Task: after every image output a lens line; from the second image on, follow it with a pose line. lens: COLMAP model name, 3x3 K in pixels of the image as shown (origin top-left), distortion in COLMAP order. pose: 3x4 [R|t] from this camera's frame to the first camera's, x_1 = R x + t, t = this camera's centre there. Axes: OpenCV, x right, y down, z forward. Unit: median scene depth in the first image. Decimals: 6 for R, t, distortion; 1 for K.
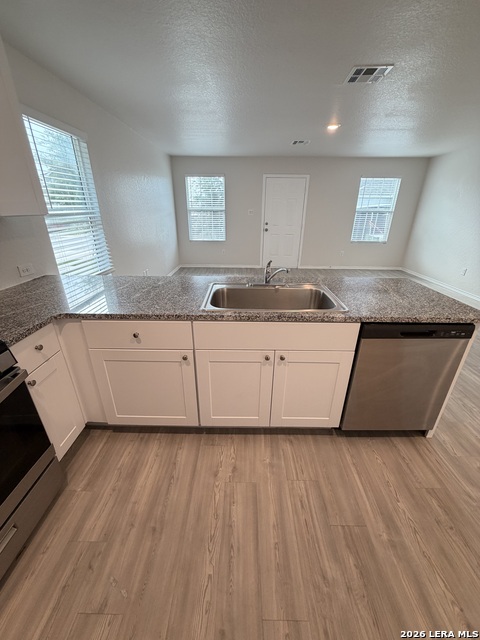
lens RADIAL K [[255.3, 0, 239.3], [0, 255.3, 317.9], [0, 0, 1]] dist [0.000370, 0.000225]
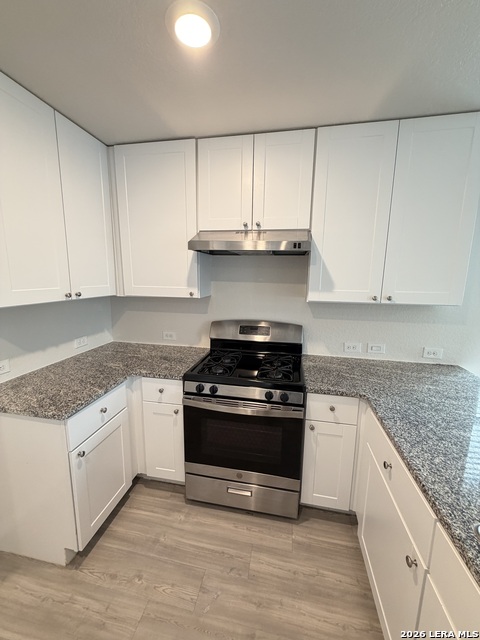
lens RADIAL K [[255.3, 0, 239.0], [0, 255.3, 319.0], [0, 0, 1]] dist [0.000370, 0.000225]
pose [[-0.177340, 0.158272, -0.971340, 0.308242], [-0.404851, 0.887872, 0.218586, -0.281409], [0.897021, 0.432012, -0.093379, 0.468662]]
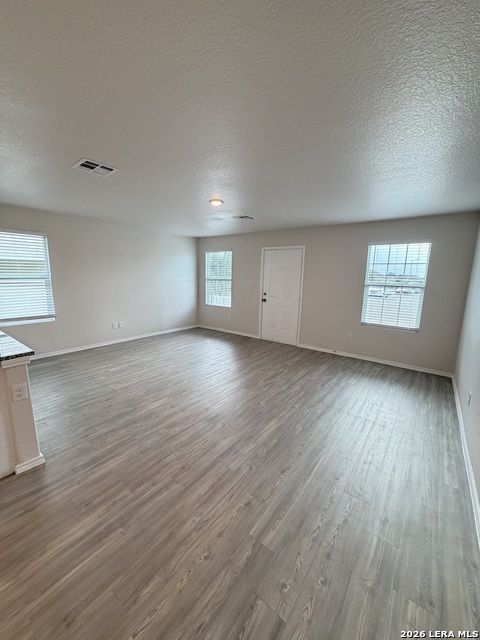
lens RADIAL K [[255.3, 0, 239.5], [0, 255.3, 319.0], [0, 0, 1]] dist [0.000370, 0.000225]
pose [[0.805501, 0.112555, -0.581807, 2.457882], [-0.251379, 0.953984, -0.163474, -0.417241], [0.536634, 0.277932, 0.796729, 0.895236]]
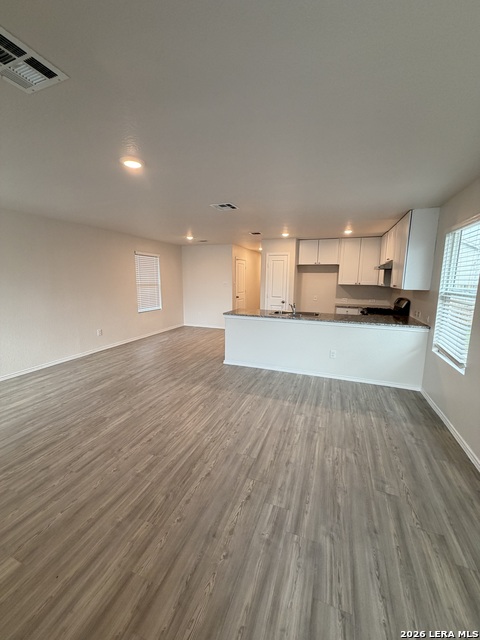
lens RADIAL K [[255.3, 0, 243.6], [0, 255.3, 317.1], [0, 0, 1]] dist [0.000370, 0.000225]
pose [[-0.945405, -0.067570, 0.318816, -0.256445], [0.114032, 0.847844, 0.517840, -1.686012], [-0.305297, 0.525924, -0.793850, 3.698599]]
